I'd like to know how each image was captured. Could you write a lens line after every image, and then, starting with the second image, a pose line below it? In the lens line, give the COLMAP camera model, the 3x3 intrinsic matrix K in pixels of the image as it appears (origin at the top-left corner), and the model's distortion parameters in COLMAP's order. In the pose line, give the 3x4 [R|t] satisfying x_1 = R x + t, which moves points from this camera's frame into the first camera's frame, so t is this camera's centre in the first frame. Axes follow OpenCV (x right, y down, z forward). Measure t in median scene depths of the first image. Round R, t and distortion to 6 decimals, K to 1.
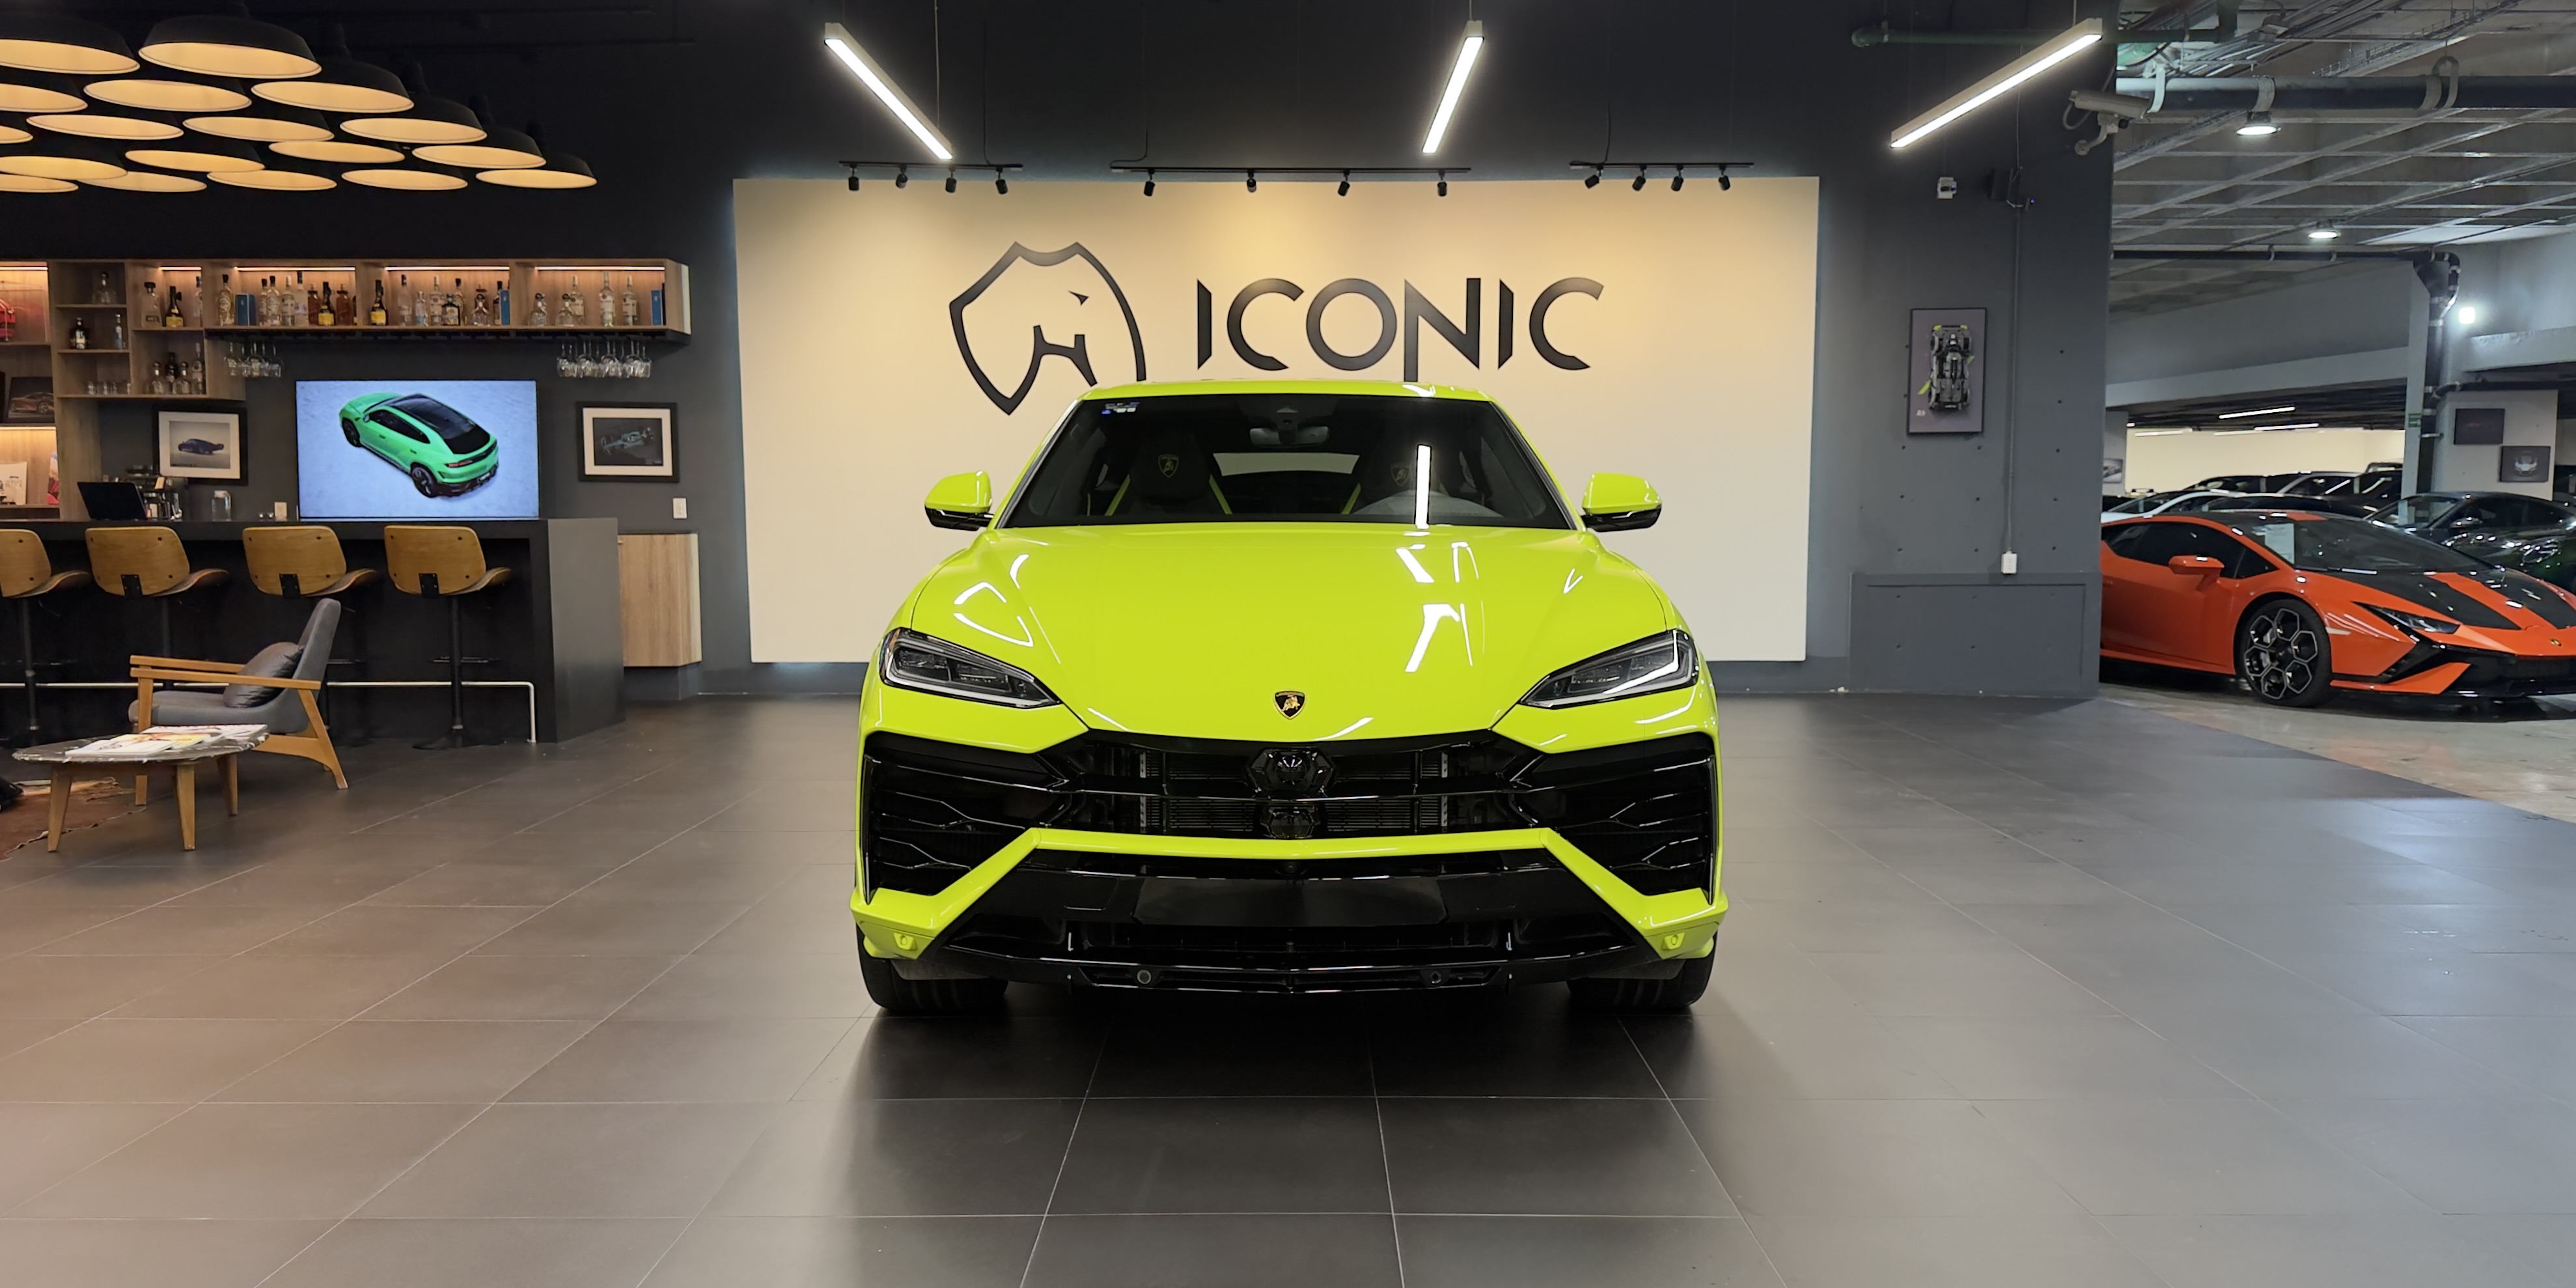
lens RADIAL K [[1864.0, 0, 1288.0], [0, 1864.0, 644.0], [0, 0, 1]] dist [0.177077, -0.296142]
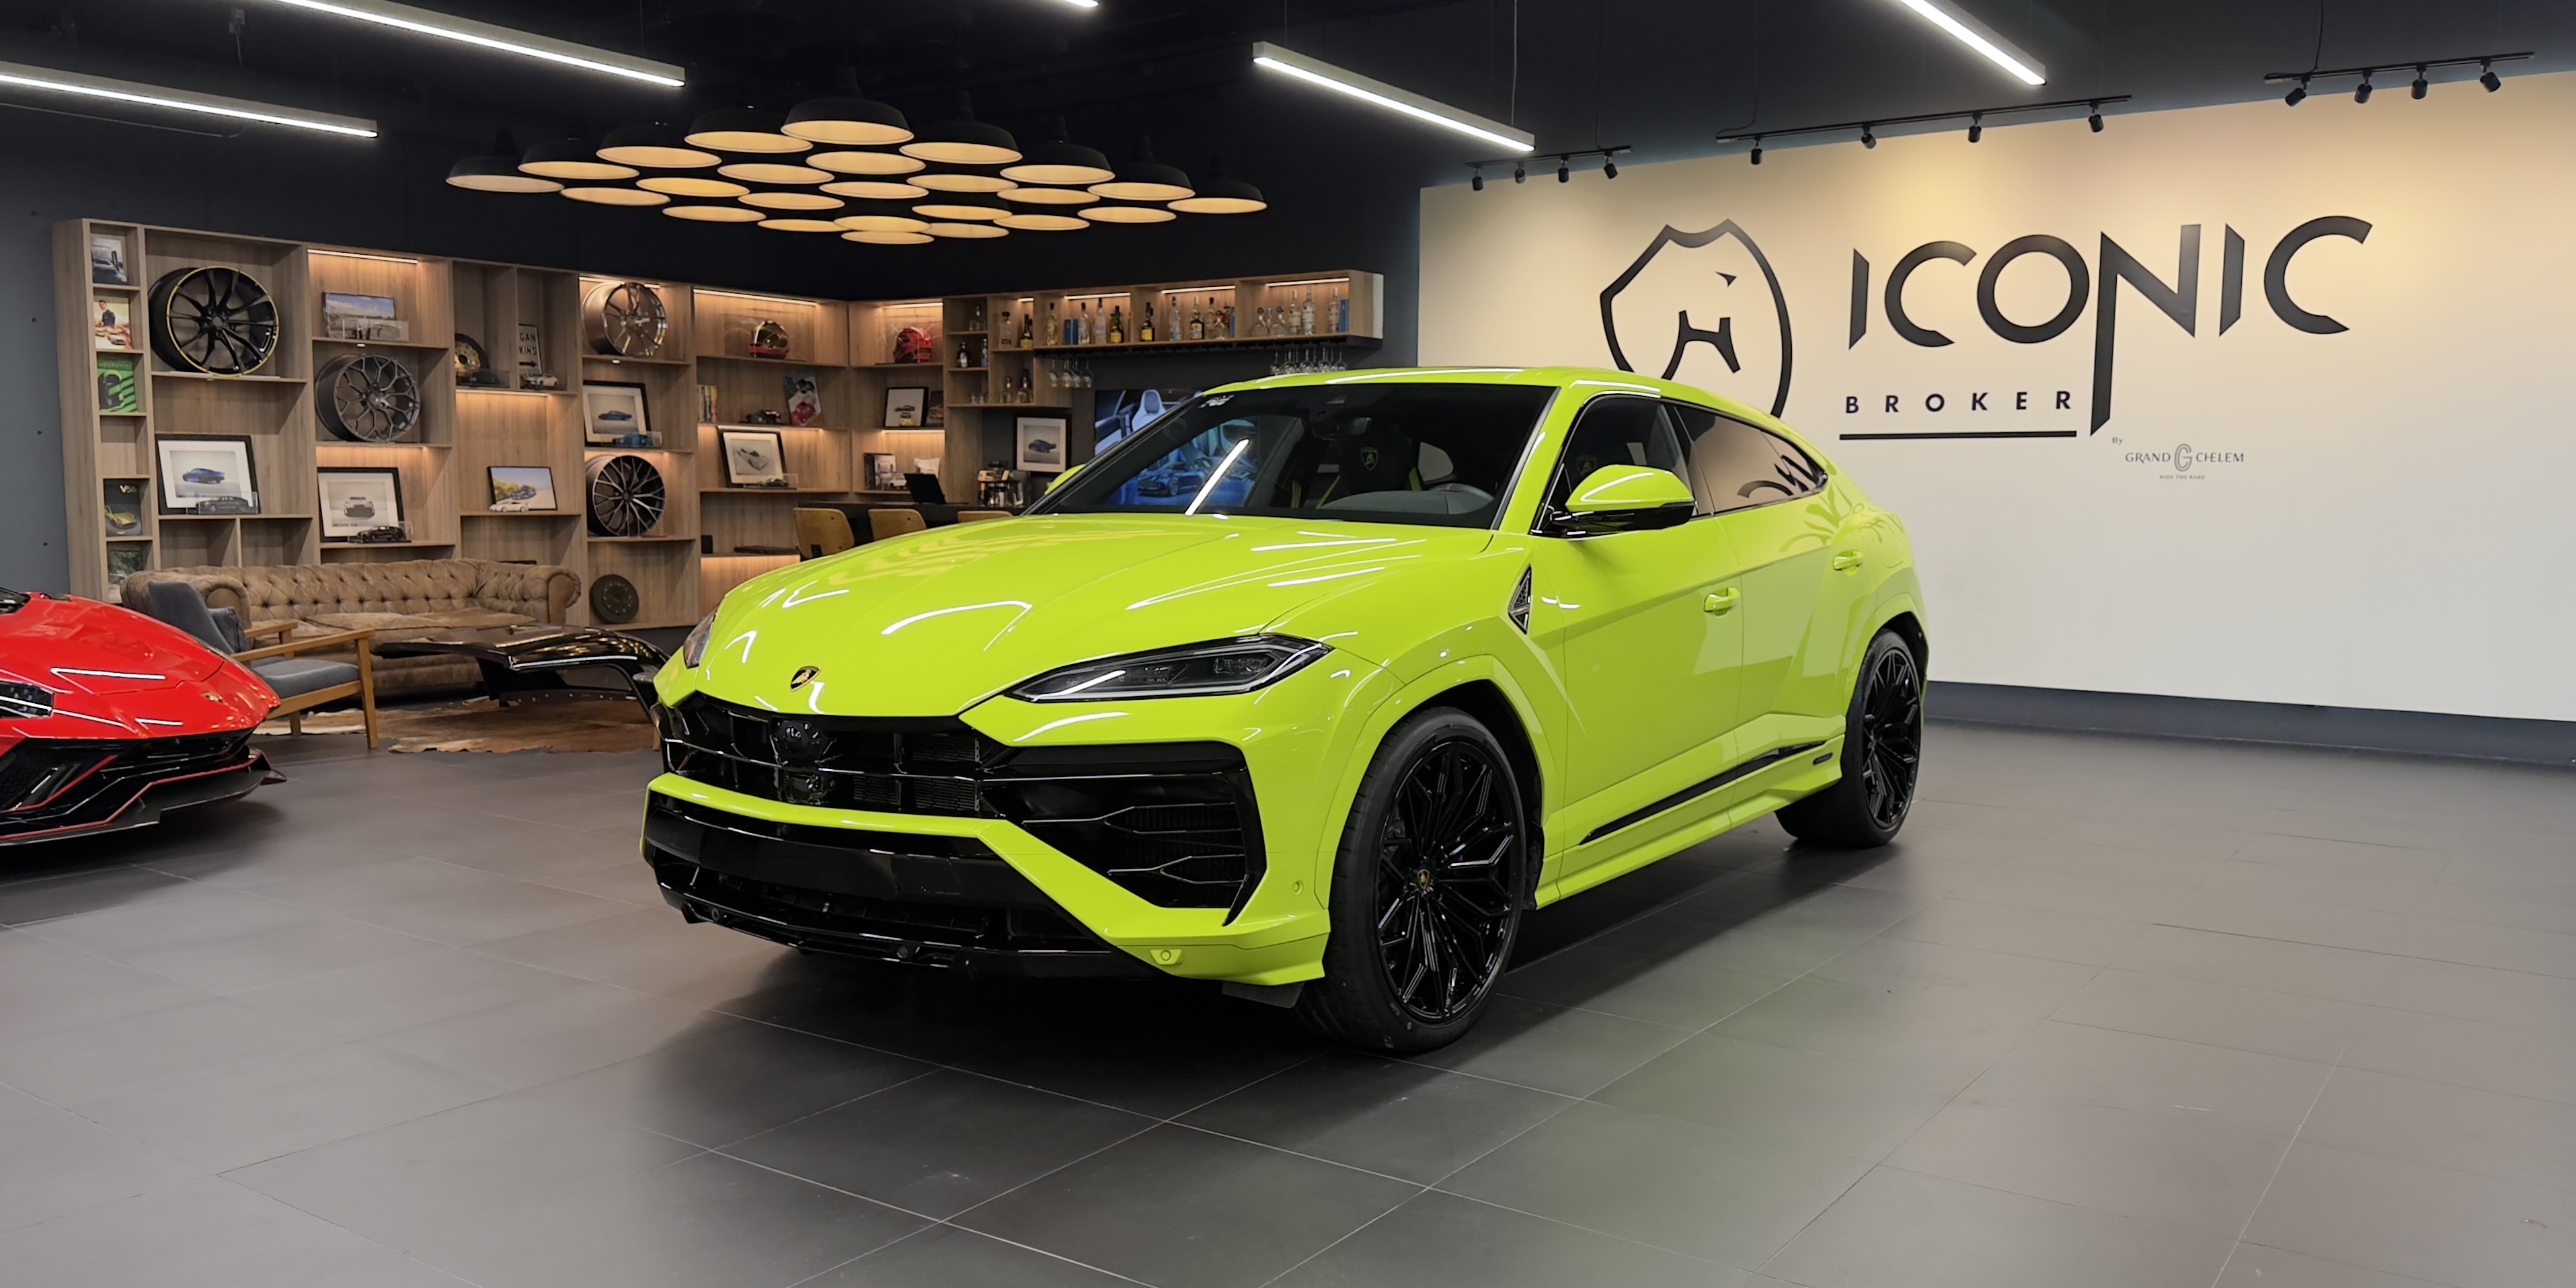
lens RADIAL K [[1941.8, 0, 1288.0], [0, 1941.8, 644.0], [0, 0, 1]] dist [0.122376, -0.161626]
pose [[0.818403, 0.054186, -0.572085, 0.279381], [-0.054294, 0.998382, 0.016892, -0.006901], [0.572074, 0.017237, 0.820021, 0.075421]]
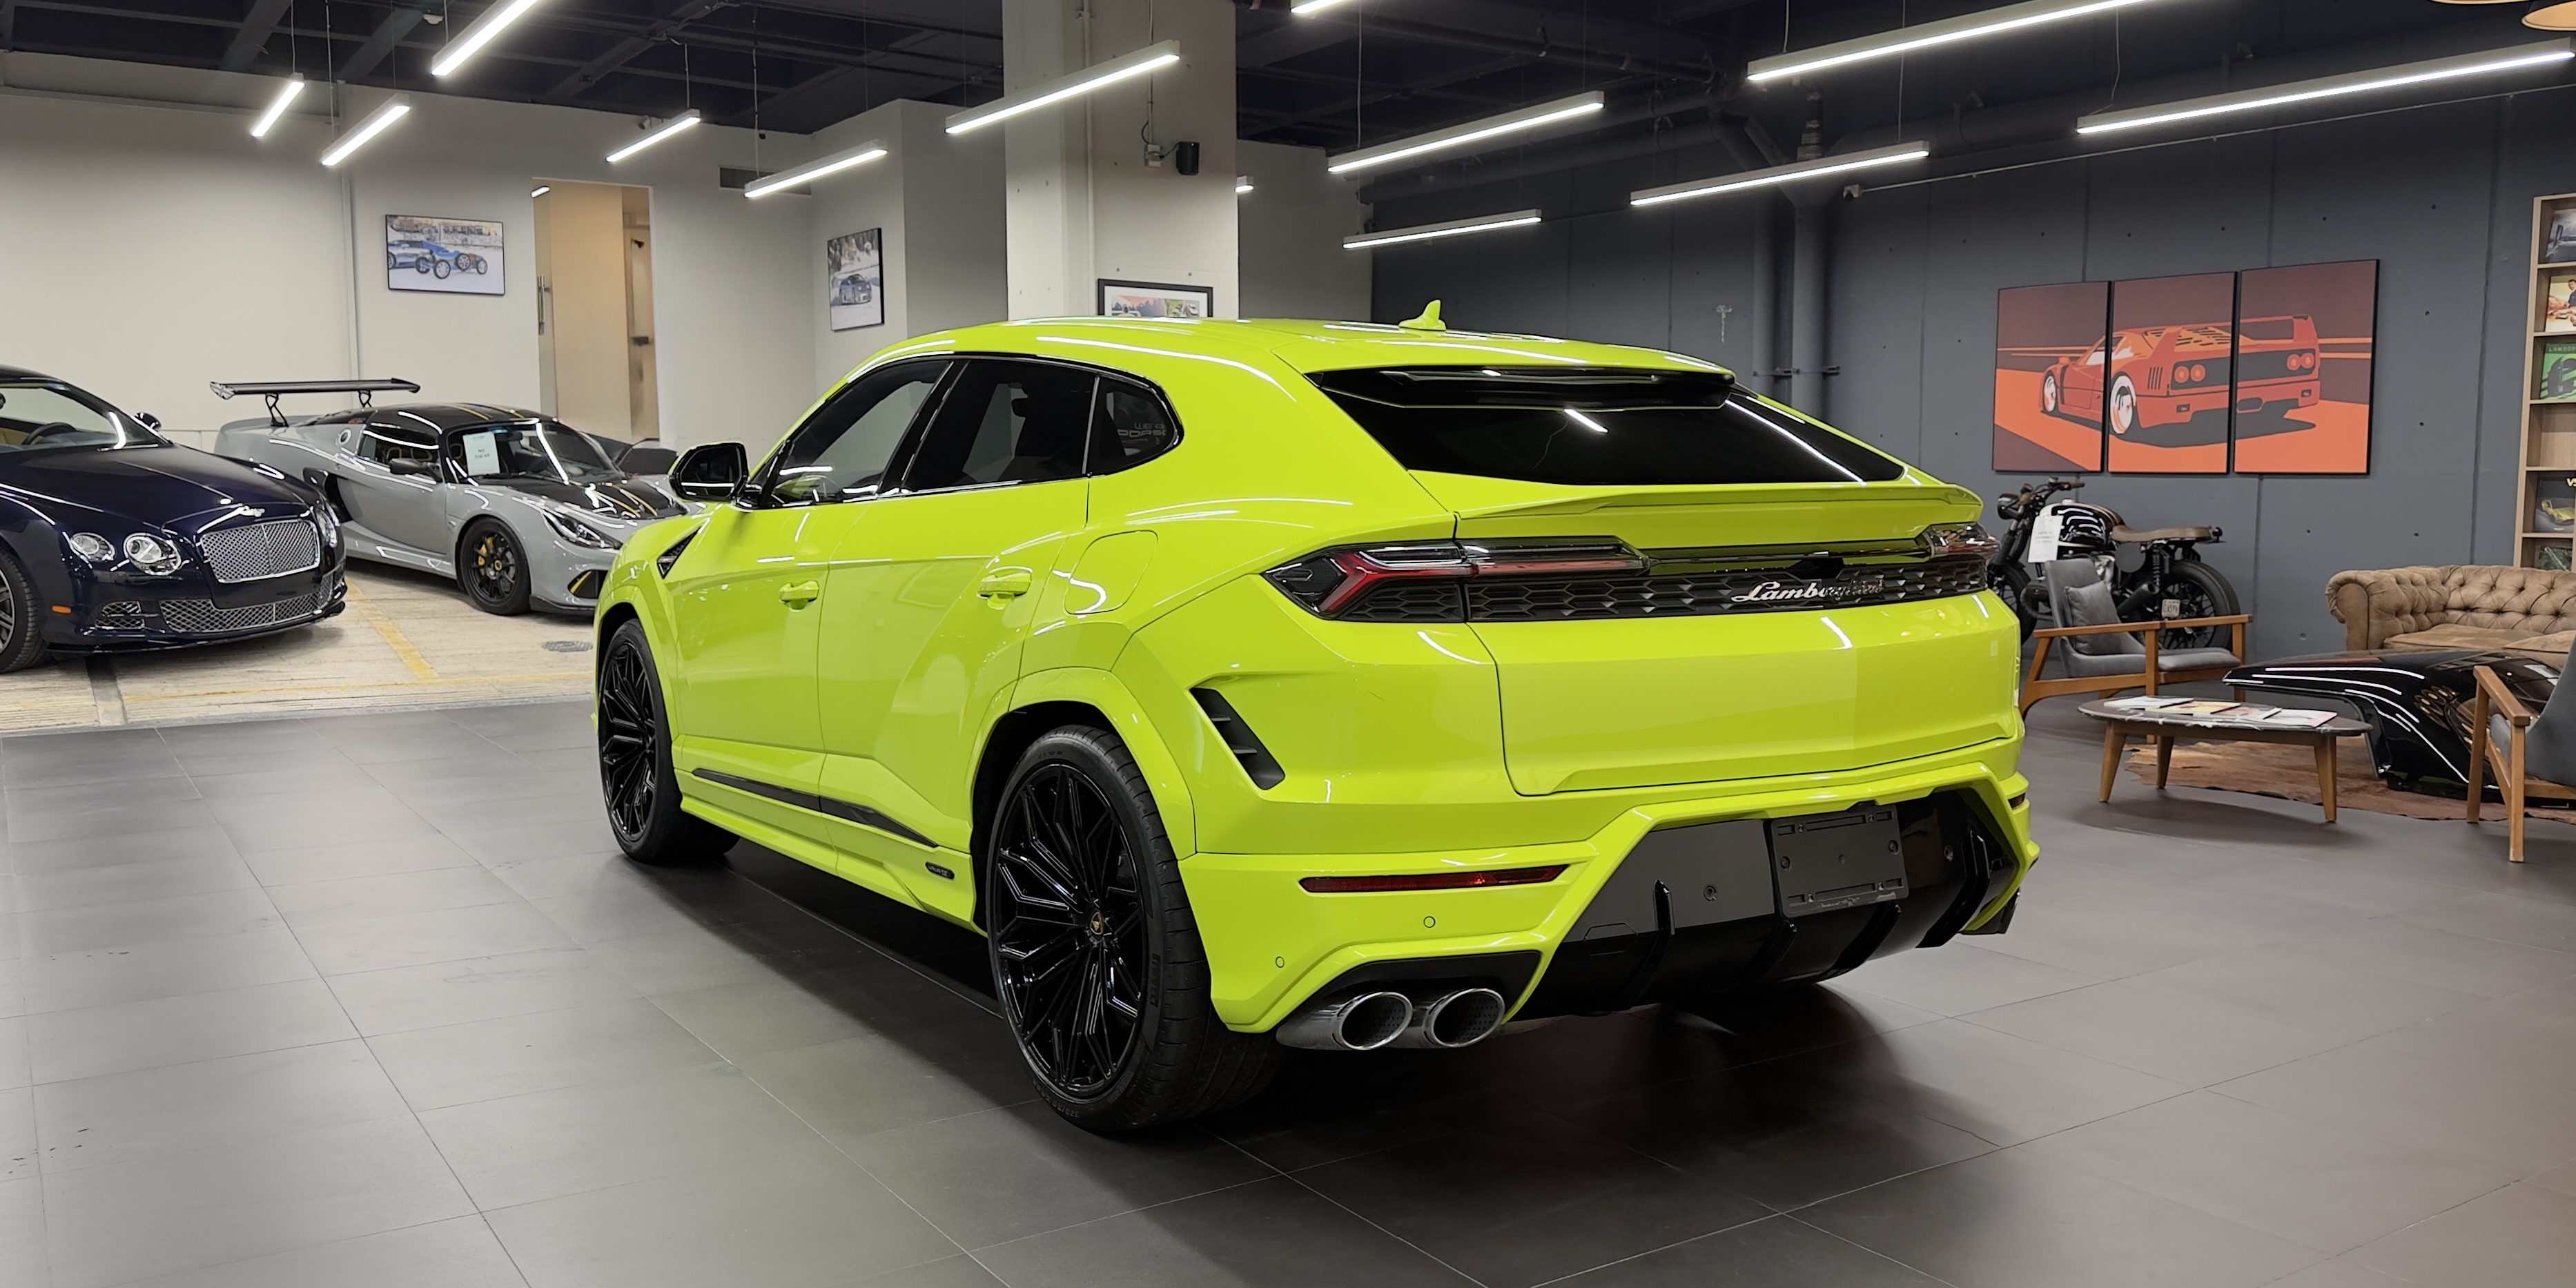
lens RADIAL K [[1962.3, 0, 1288.0], [0, 1962.3, 644.0], [0, 0, 1]] dist [0.238303, -0.562329]
pose [[-0.835373, 0.048299, -0.547558, 0.232884], [-0.046486, 0.986356, 0.157925, -0.080618], [0.547715, 0.157380, -0.821730, 0.992480]]
